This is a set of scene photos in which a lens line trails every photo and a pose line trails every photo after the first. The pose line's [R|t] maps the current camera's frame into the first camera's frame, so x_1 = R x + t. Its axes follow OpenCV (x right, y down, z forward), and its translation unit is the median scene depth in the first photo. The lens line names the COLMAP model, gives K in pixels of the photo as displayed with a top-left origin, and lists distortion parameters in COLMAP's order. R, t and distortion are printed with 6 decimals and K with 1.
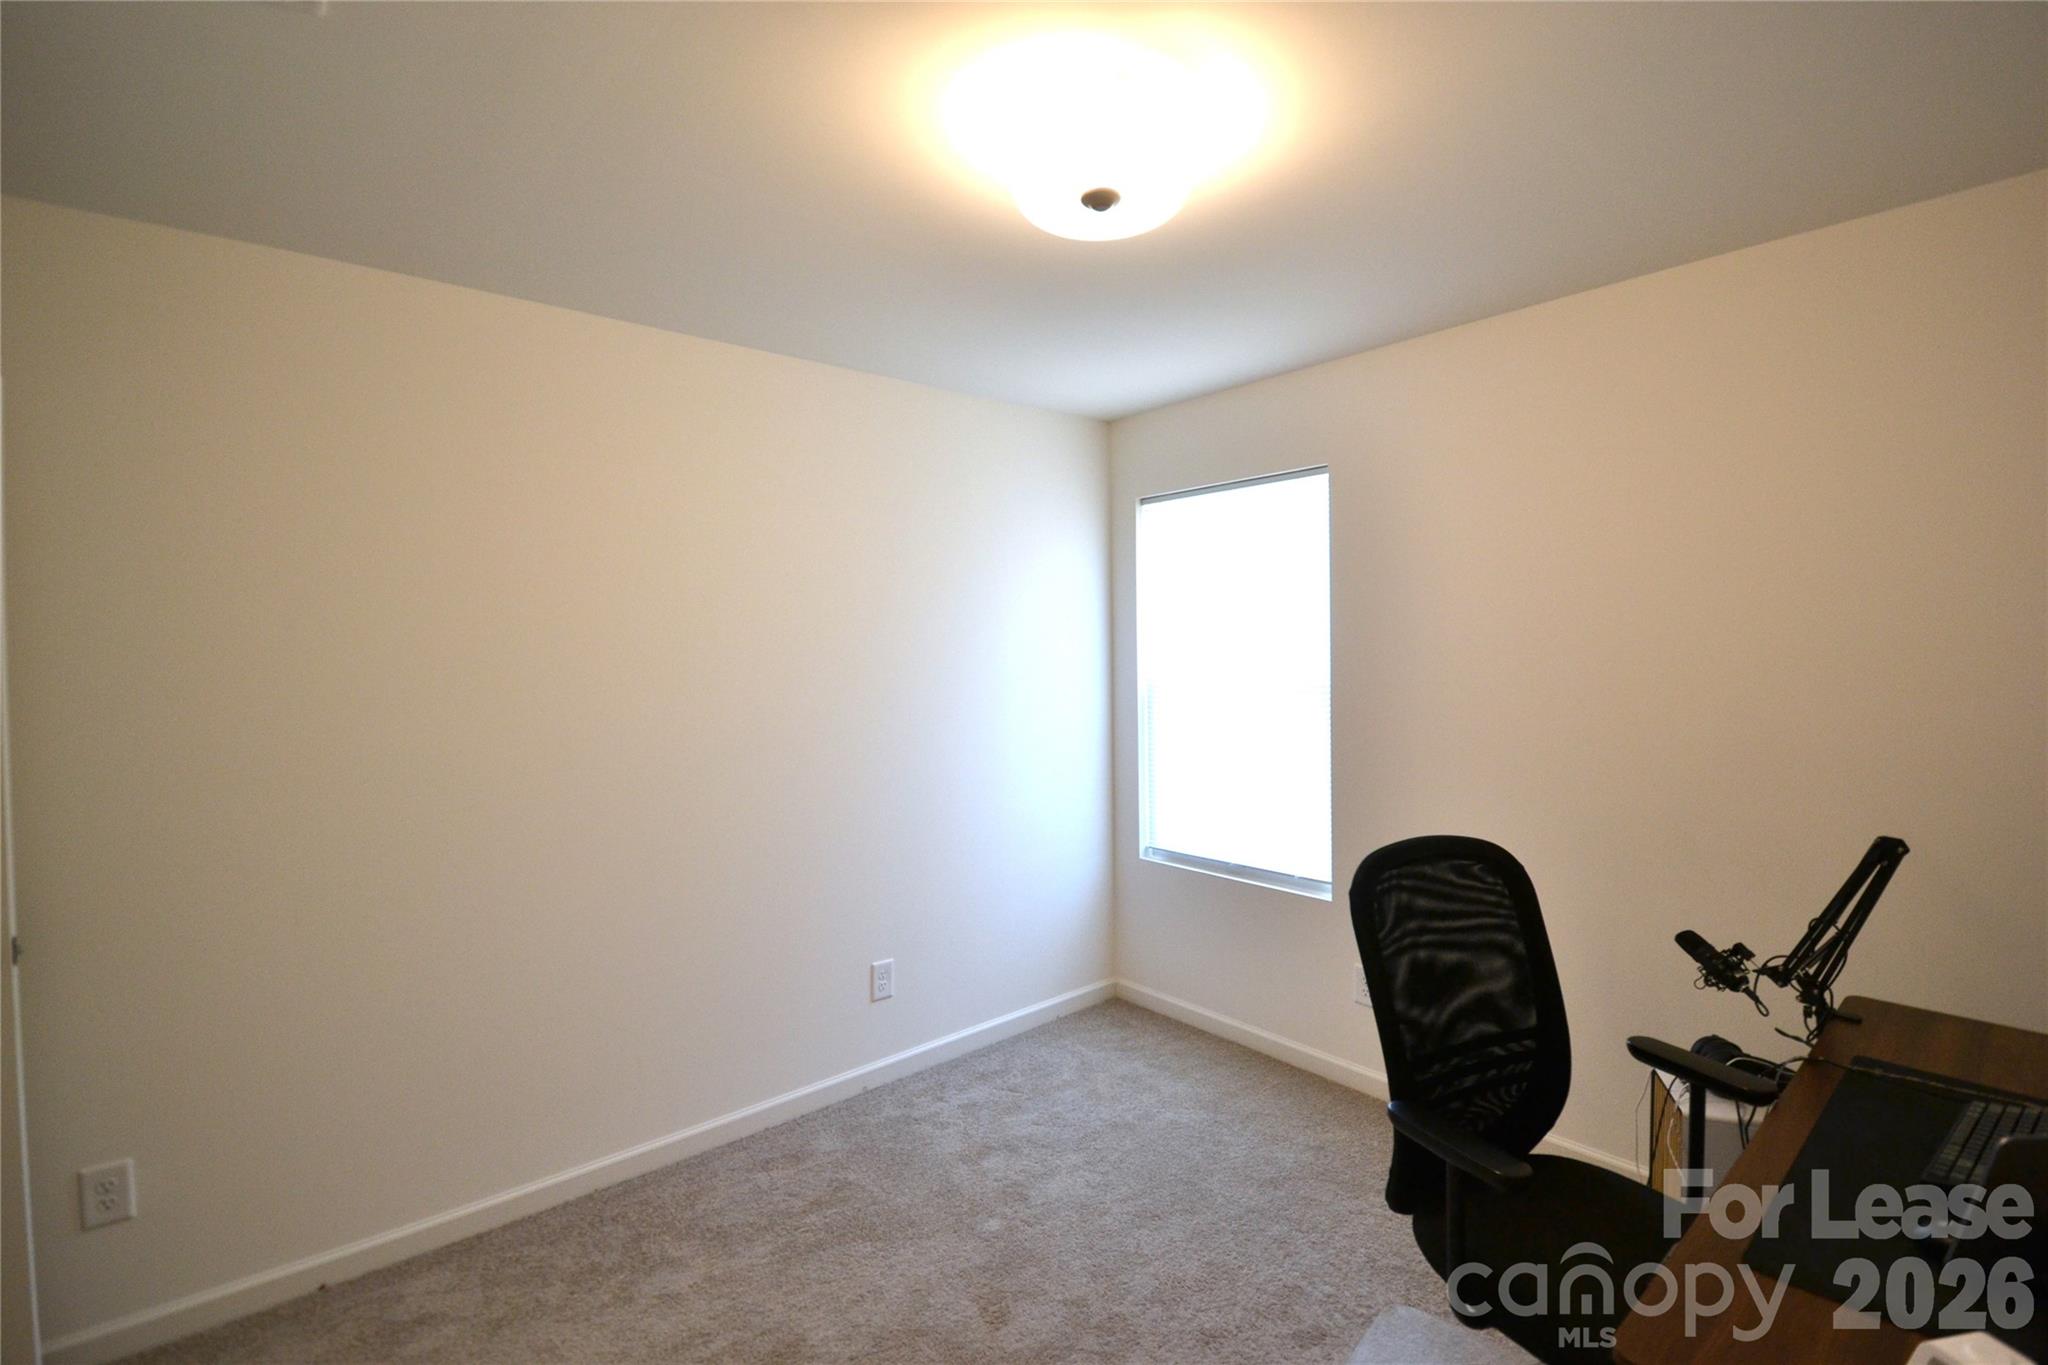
lens RADIAL K [[911.1, 0, 1027.1], [0, 911.1, 663.5], [0, 0, 1]] dist [0.023599, -0.029237]
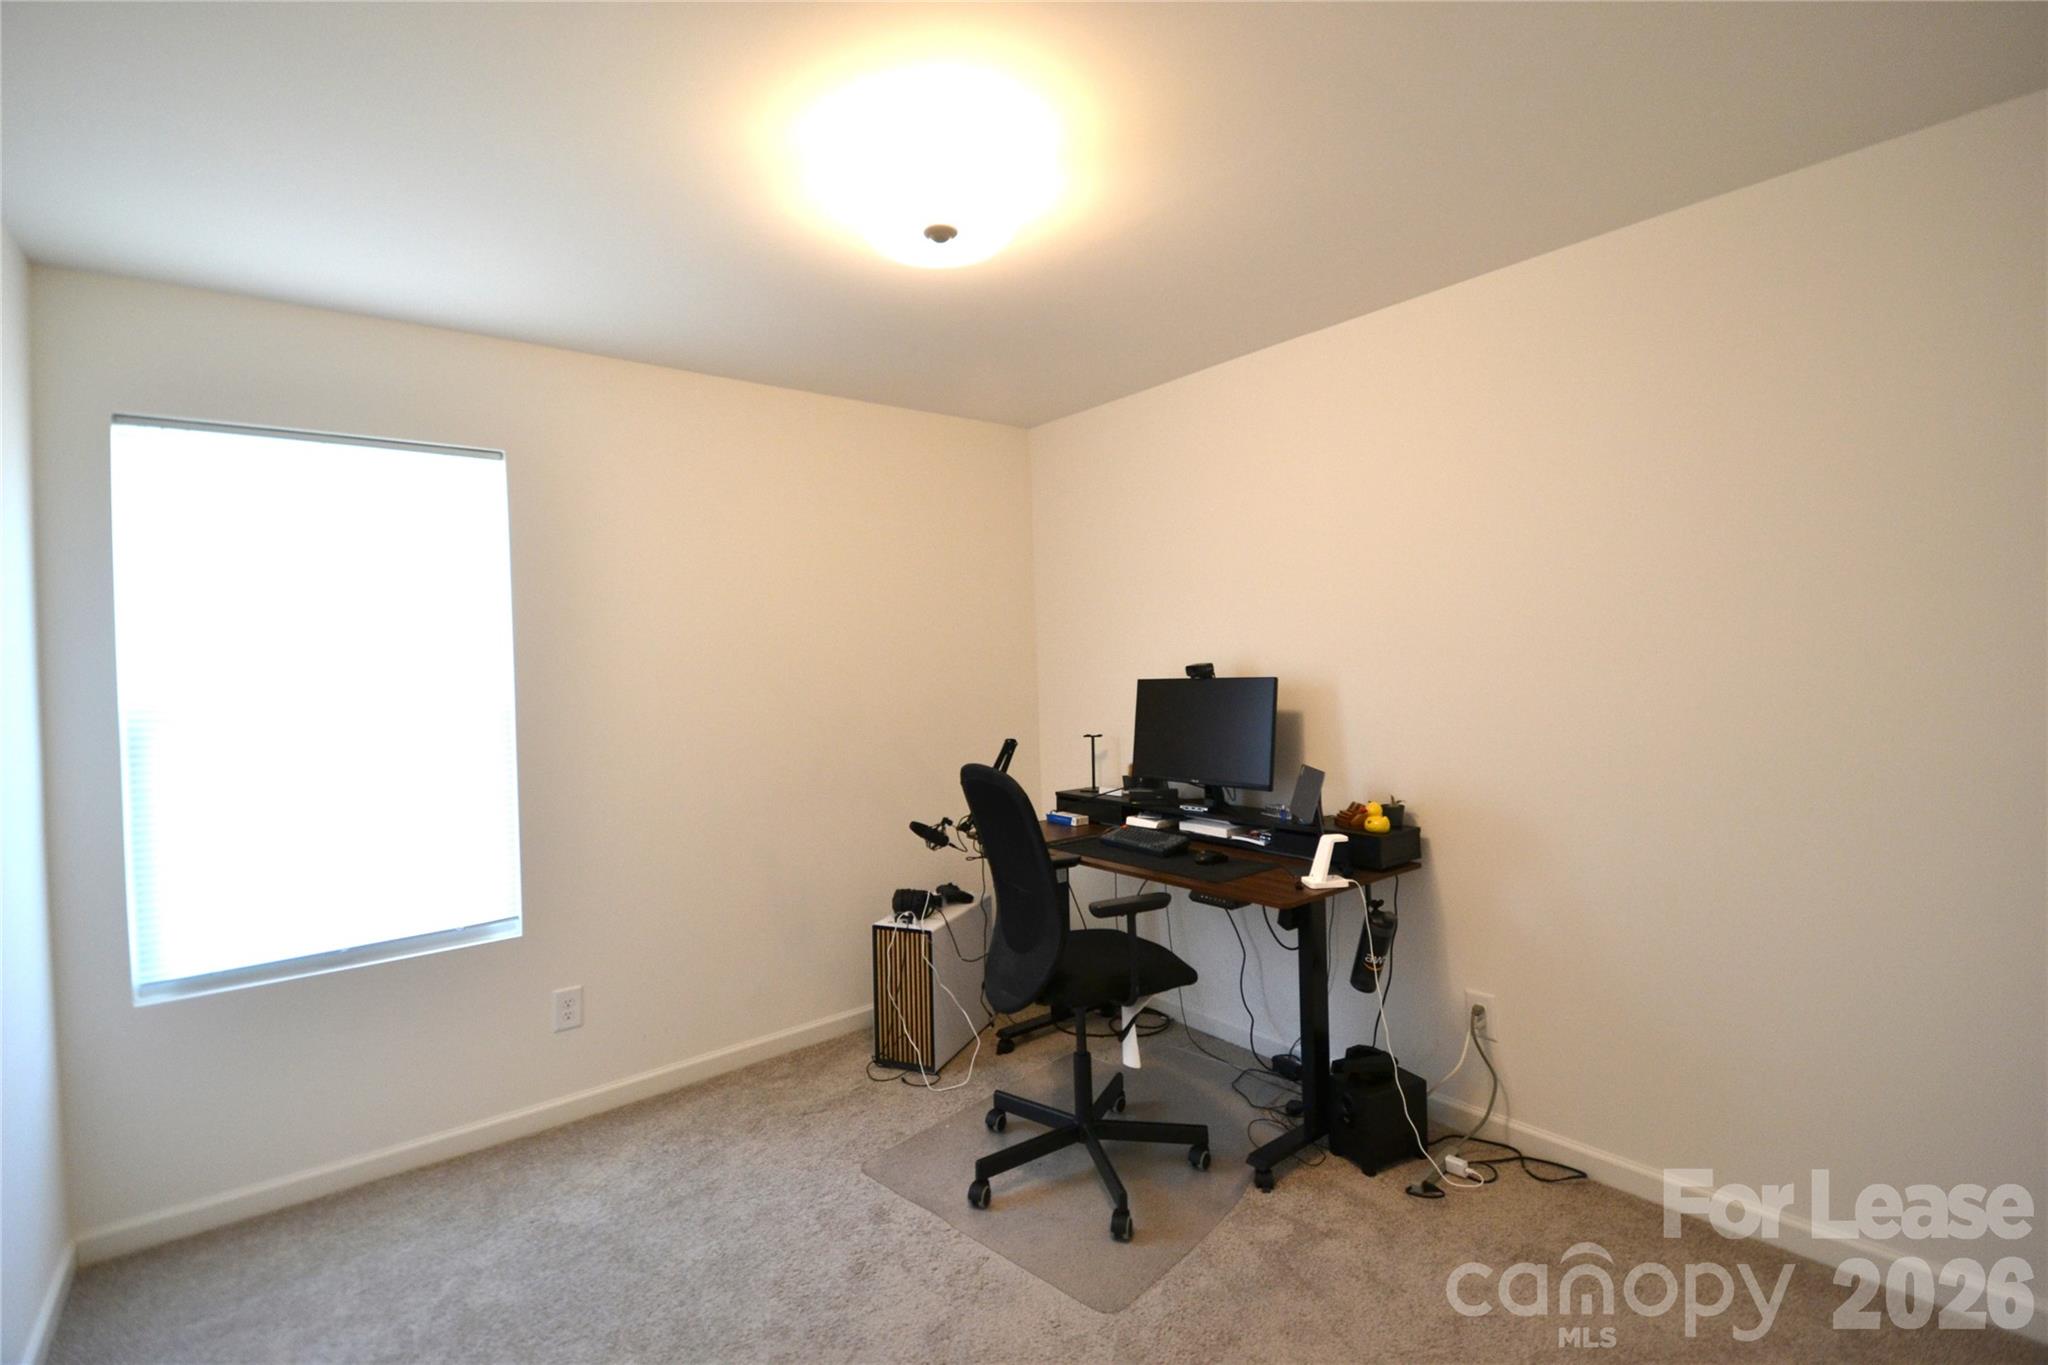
lens RADIAL K [[911.1, 0, 1027.1], [0, 911.1, 663.5], [0, 0, 1]] dist [0.023599, -0.029237]
pose [[0.029544, -0.005251, 0.999550, -0.558996], [0.042395, 0.999093, 0.003996, 0.009501], [-0.998664, 0.042258, 0.029740, 0.468931]]
